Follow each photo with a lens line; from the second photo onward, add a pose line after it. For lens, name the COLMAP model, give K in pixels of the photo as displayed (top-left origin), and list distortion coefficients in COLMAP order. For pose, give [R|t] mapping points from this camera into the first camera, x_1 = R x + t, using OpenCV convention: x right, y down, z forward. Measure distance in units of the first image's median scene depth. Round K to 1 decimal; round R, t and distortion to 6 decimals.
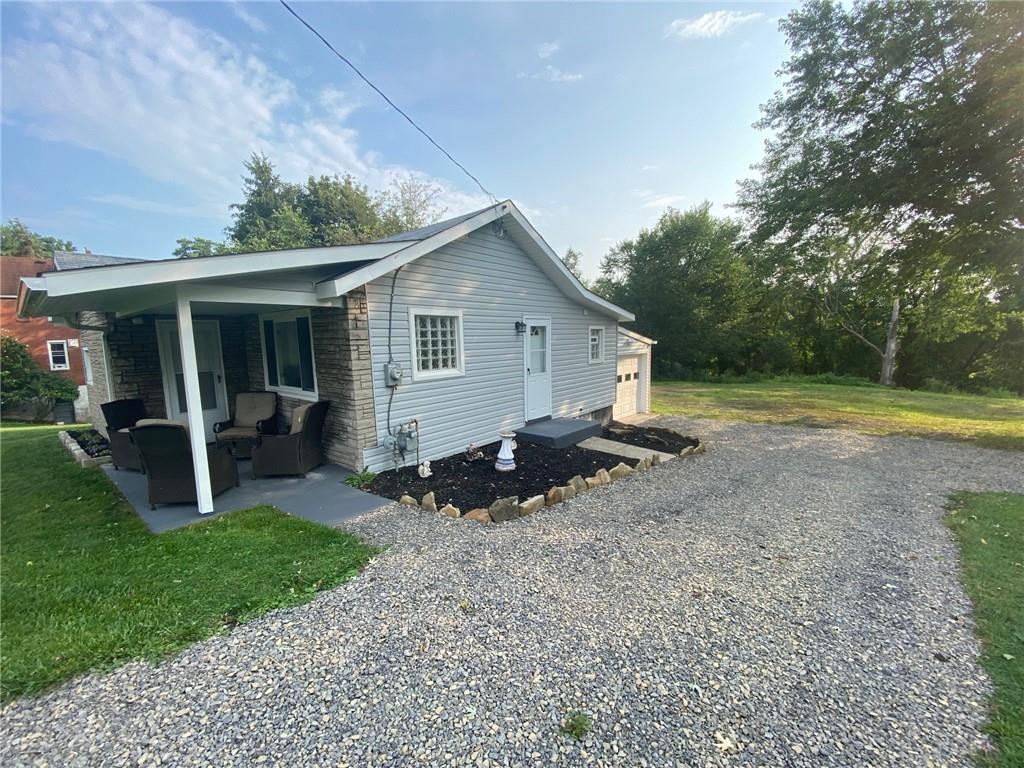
lens RADIAL K [[412.3, 0, 509.8], [0, 412.3, 384.4], [0, 0, 1]] dist [0.018315, -0.018396]
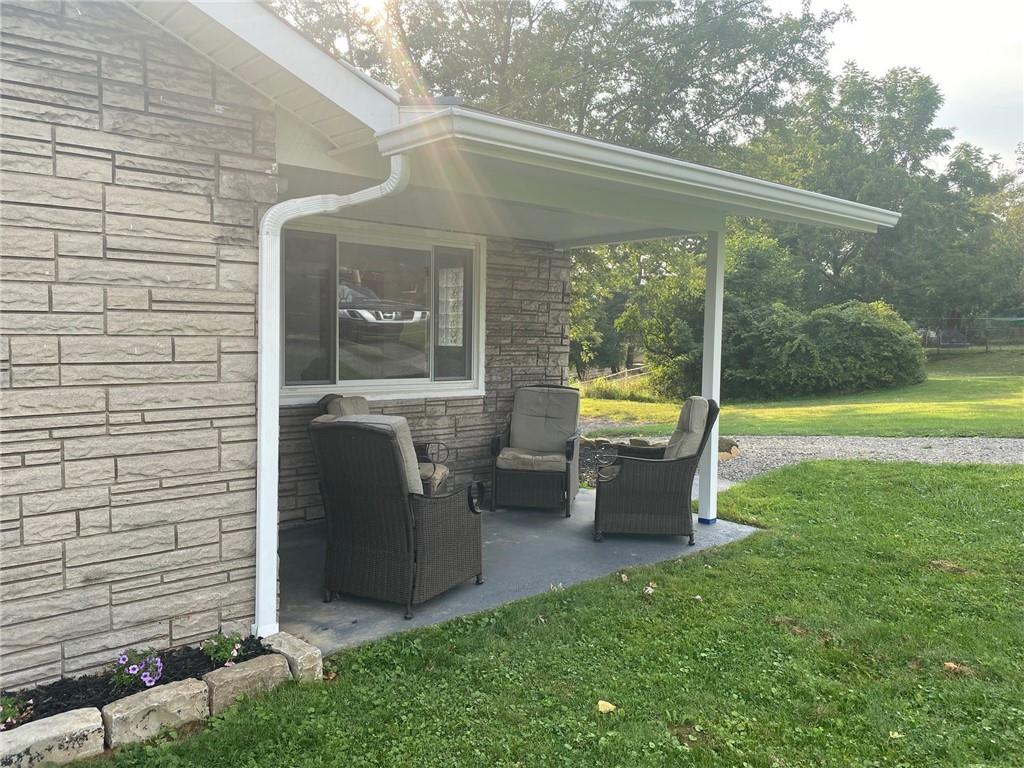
lens RADIAL K [[778.8, 0, 517.6], [0, 778.8, 385.3], [0, 0, 1]] dist [0.002594, 0.003406]
pose [[0.177345, -0.042994, 0.983209, -0.299638], [0.098394, 0.994814, 0.025754, 0.001013], [-0.979218, 0.092174, 0.180656, 0.147409]]
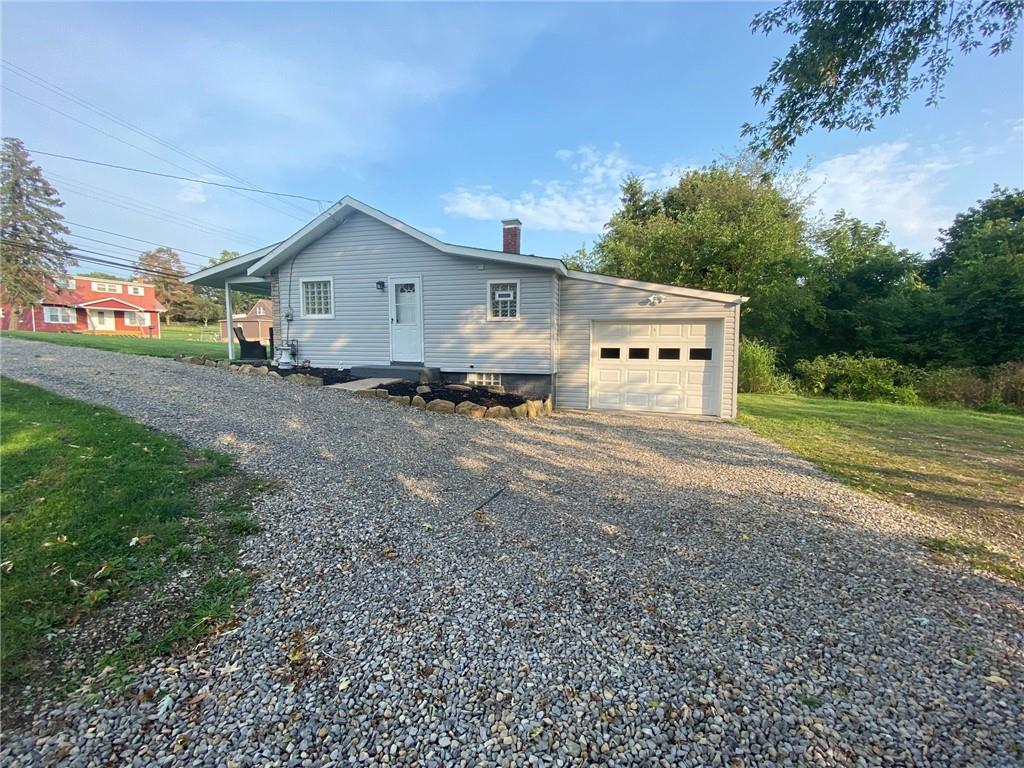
lens RADIAL K [[412.3, 0, 509.8], [0, 412.3, 384.4], [0, 0, 1]] dist [0.018315, -0.018396]
pose [[0.398399, 0.102447, -0.911473, 0.354647], [-0.123246, 0.990710, 0.057483, 0.011220], [0.908894, 0.089435, 0.407324, 0.220864]]
